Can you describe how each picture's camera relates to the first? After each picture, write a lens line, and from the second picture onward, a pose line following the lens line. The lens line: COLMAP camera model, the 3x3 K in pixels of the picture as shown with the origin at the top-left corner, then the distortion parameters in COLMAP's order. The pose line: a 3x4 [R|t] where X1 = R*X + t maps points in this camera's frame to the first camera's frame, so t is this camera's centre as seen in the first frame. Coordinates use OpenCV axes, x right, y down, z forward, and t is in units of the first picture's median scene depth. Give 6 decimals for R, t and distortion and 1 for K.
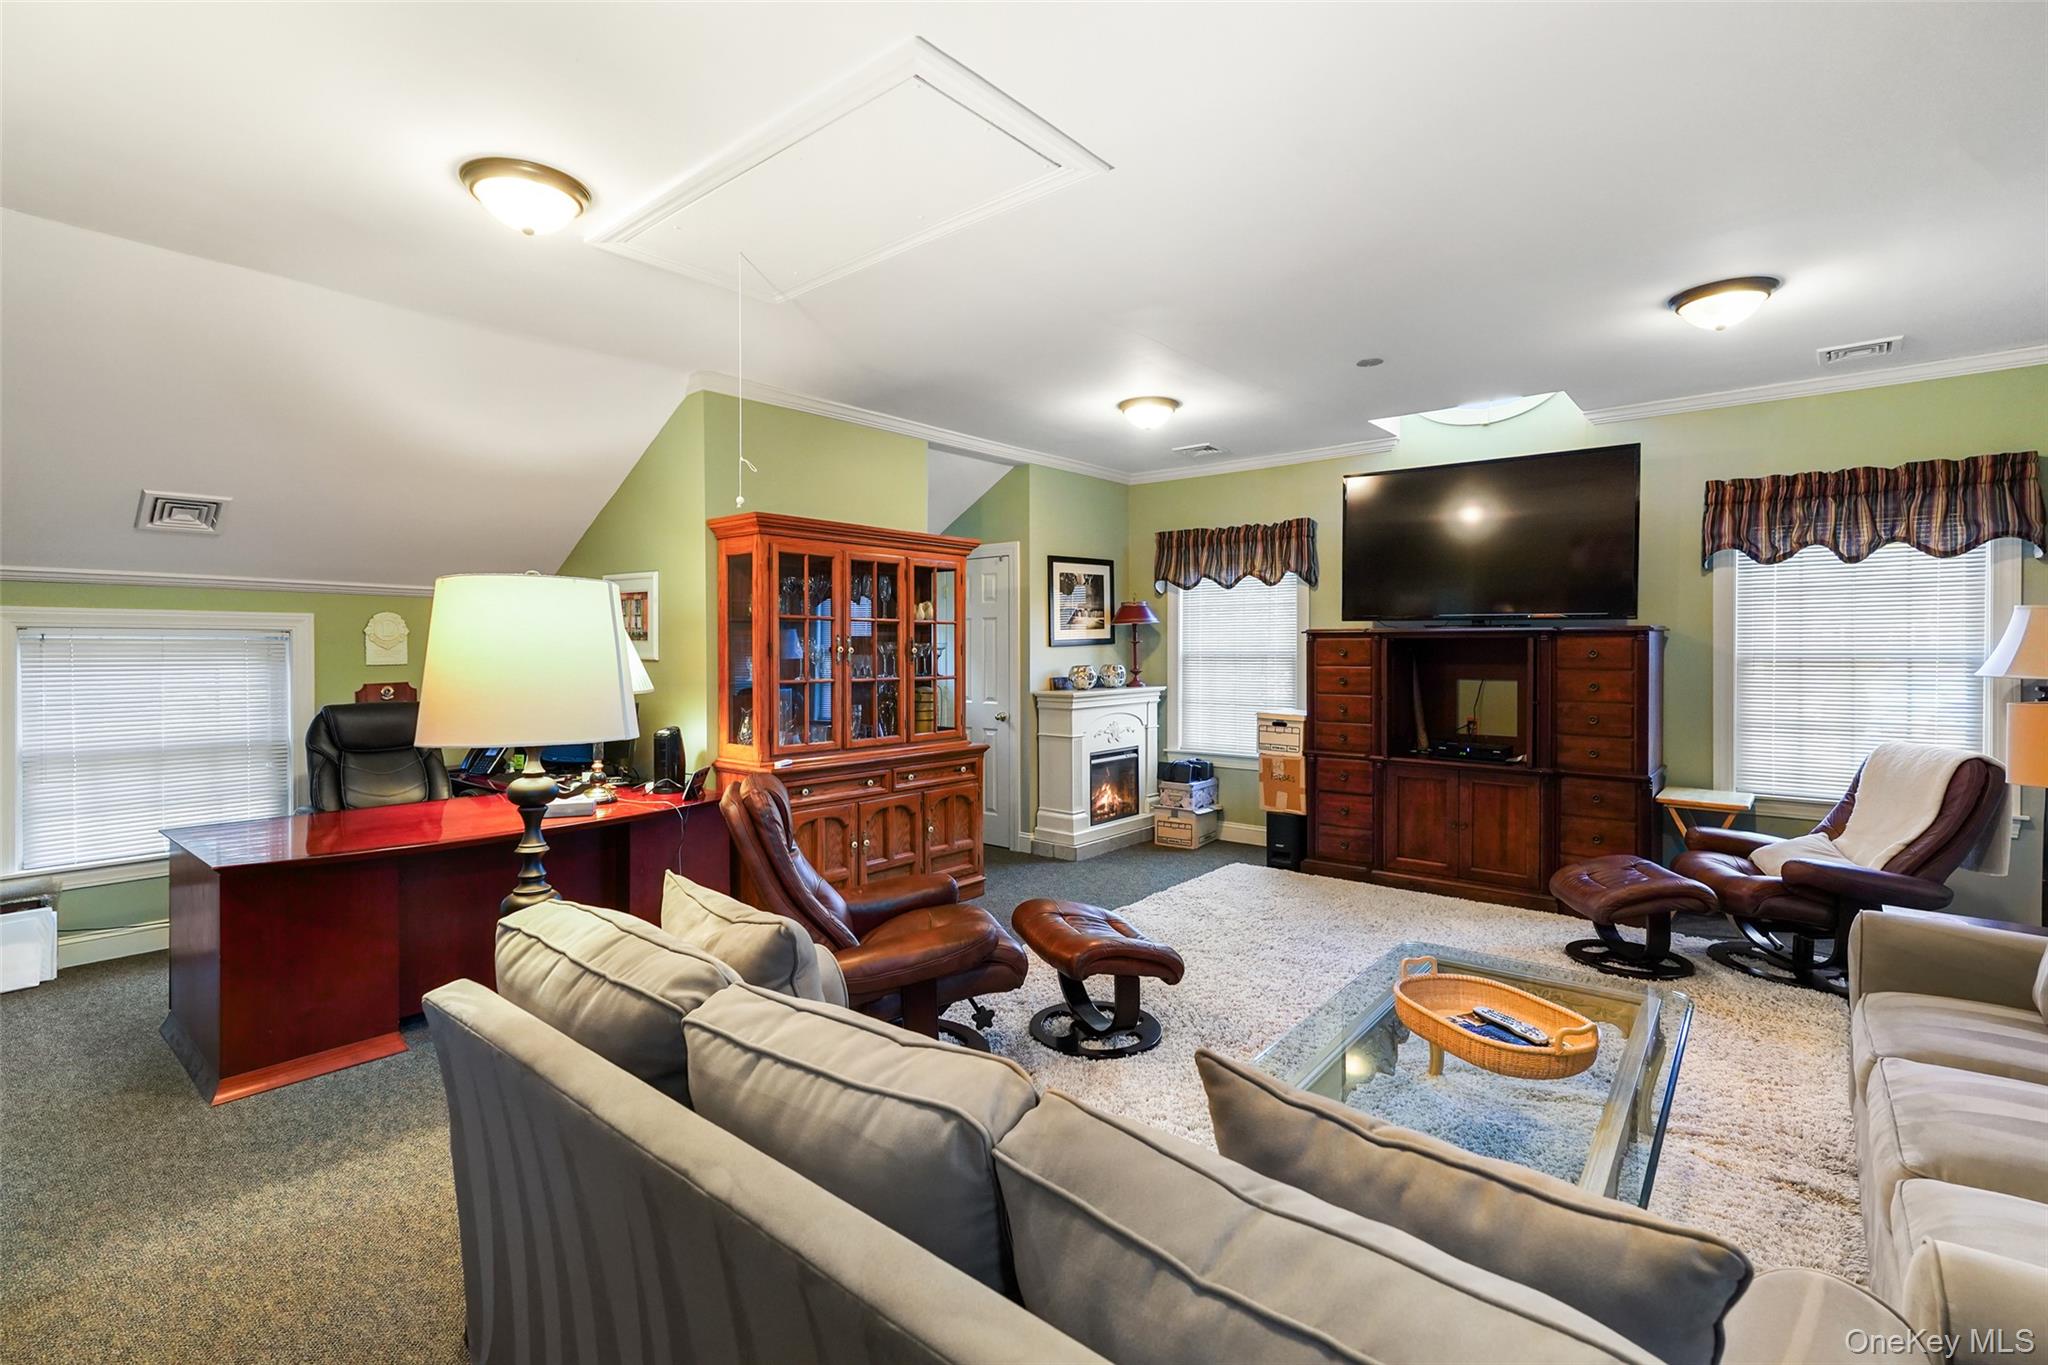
lens RADIAL K [[922.3, 0, 1020.5], [0, 922.3, 643.9], [0, 0, 1]] dist [0.001769, 0.000438]
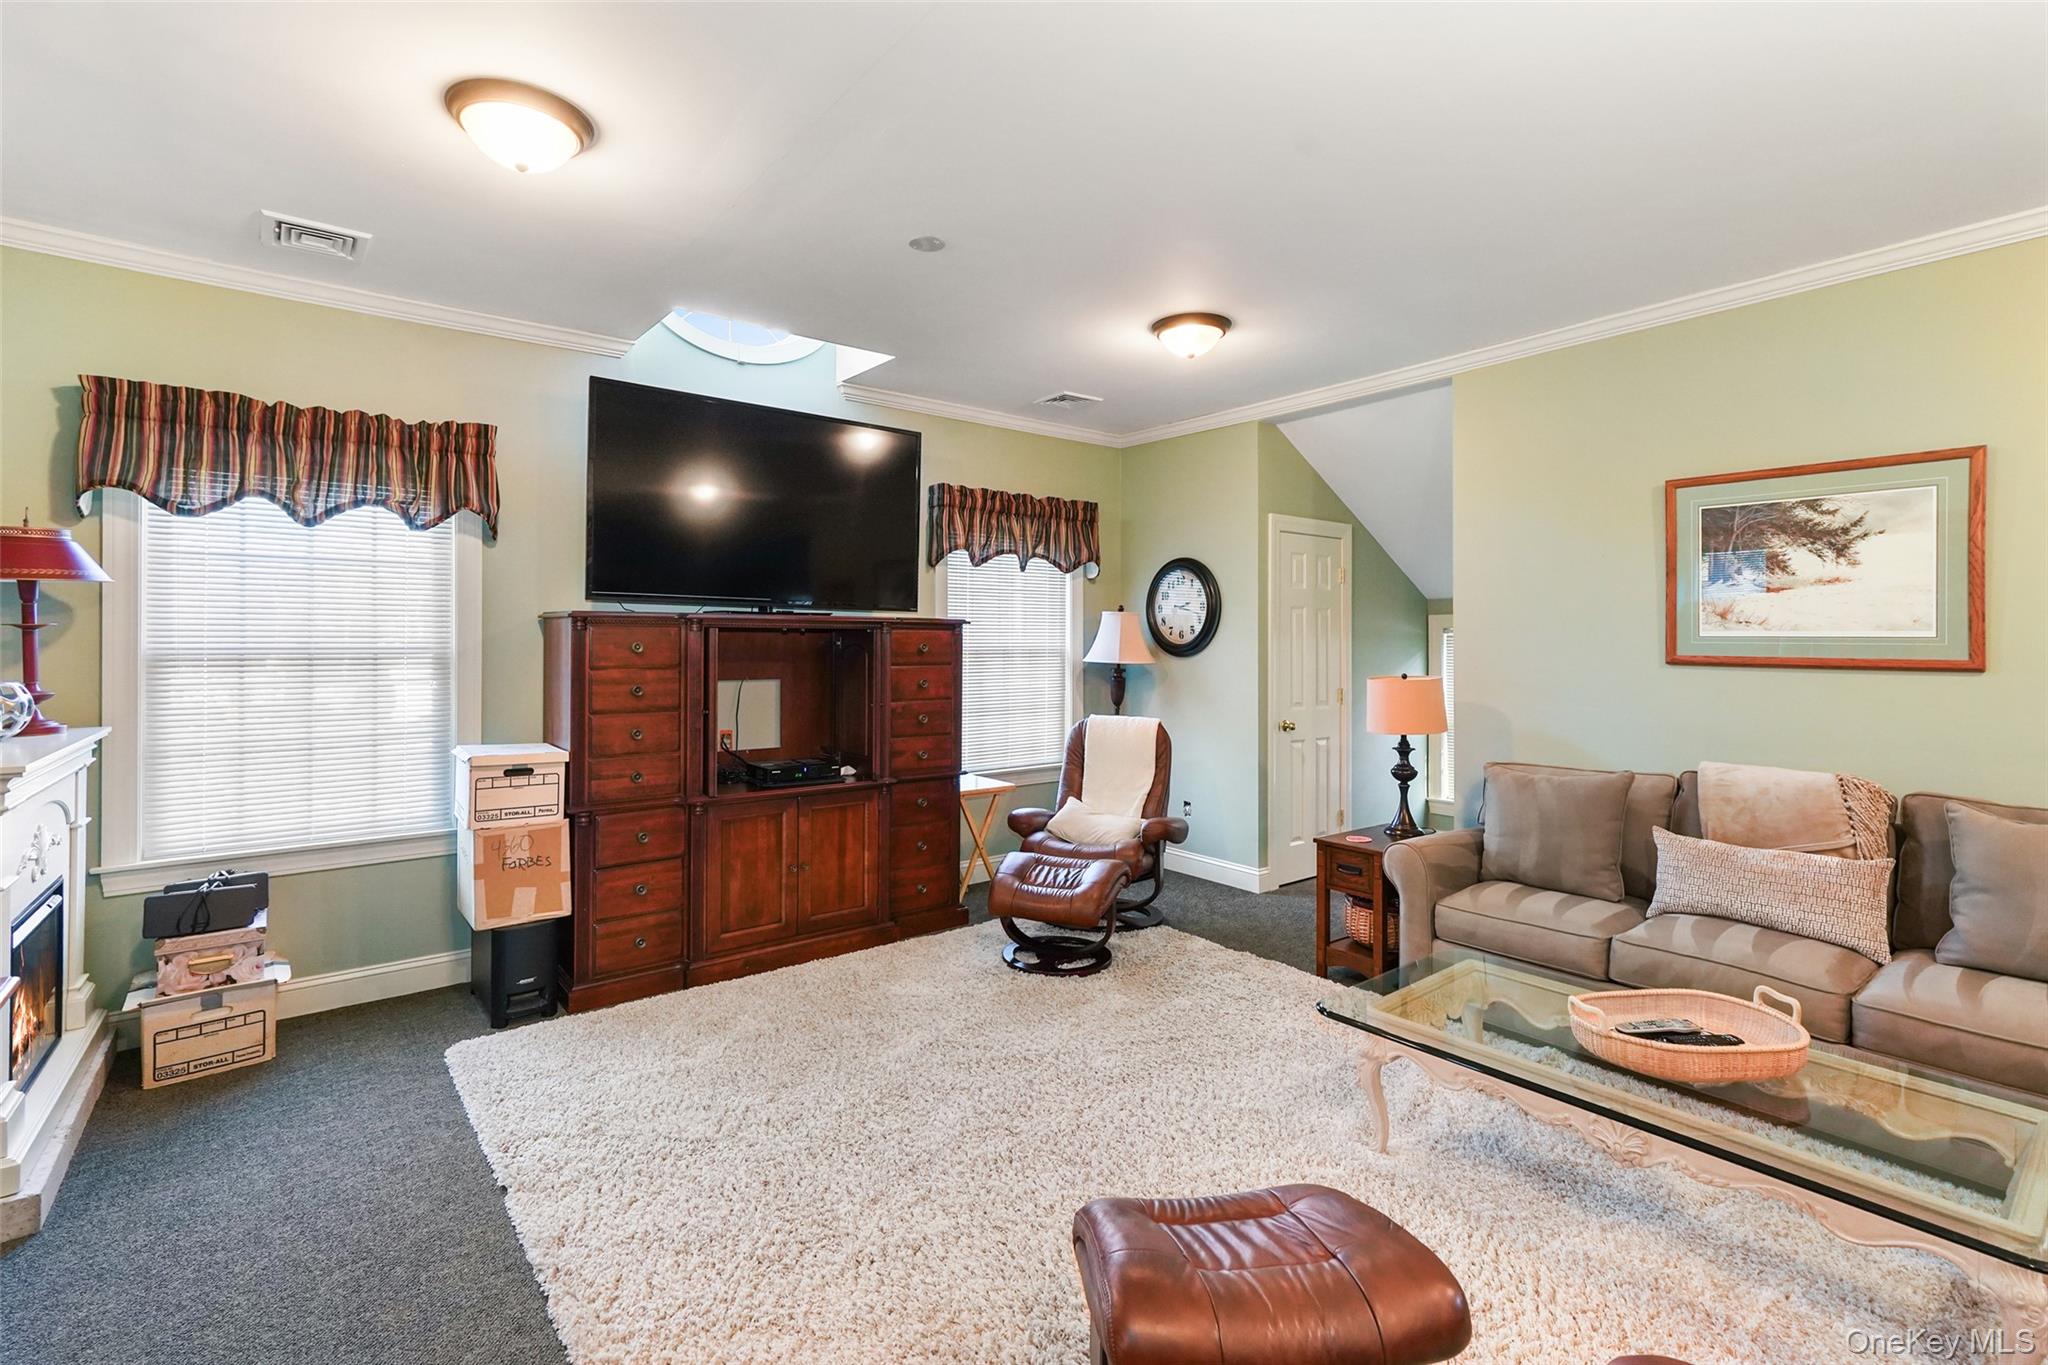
lens RADIAL K [[922.3, 0, 1020.5], [0, 922.3, 643.9], [0, 0, 1]] dist [0.001769, 0.000438]
pose [[0.224547, 0.003371, 0.974457, -0.217305], [-0.001196, 0.999994, -0.003184, 0.008427], [-0.974462, -0.000450, 0.224550, 0.573388]]
